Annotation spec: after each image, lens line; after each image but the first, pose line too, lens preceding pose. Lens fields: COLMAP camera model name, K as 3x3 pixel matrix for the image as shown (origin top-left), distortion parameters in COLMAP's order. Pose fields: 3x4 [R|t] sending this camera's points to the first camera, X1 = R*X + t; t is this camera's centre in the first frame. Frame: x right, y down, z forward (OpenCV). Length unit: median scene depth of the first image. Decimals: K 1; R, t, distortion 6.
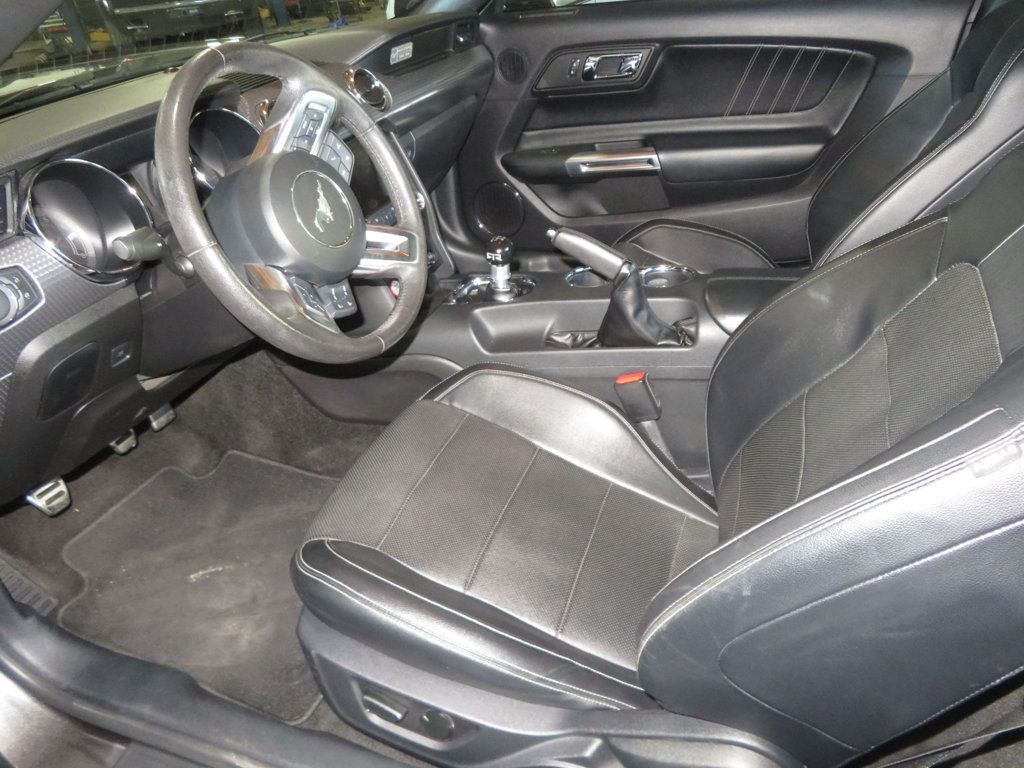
lens RADIAL K [[718.8, 0, 512.7], [0, 718.8, 379.0], [0, 0, 1]] dist [-0.023453, 0.022552]
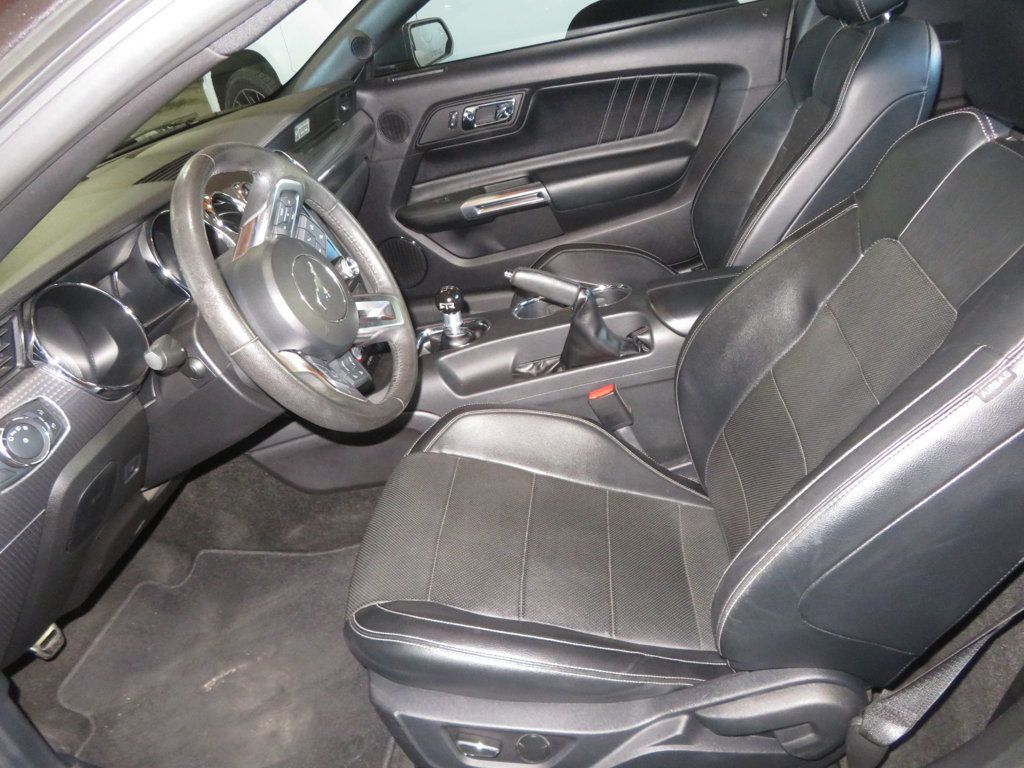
lens RADIAL K [[711.8, 0, 516.3], [0, 711.8, 380.4], [0, 0, 1]] dist [-0.022534, 0.007410]
pose [[0.964188, -0.196895, 0.177689, -0.142416], [0.205343, 0.978221, -0.030288, -0.011954], [-0.167856, 0.065691, 0.983620, -0.034714]]
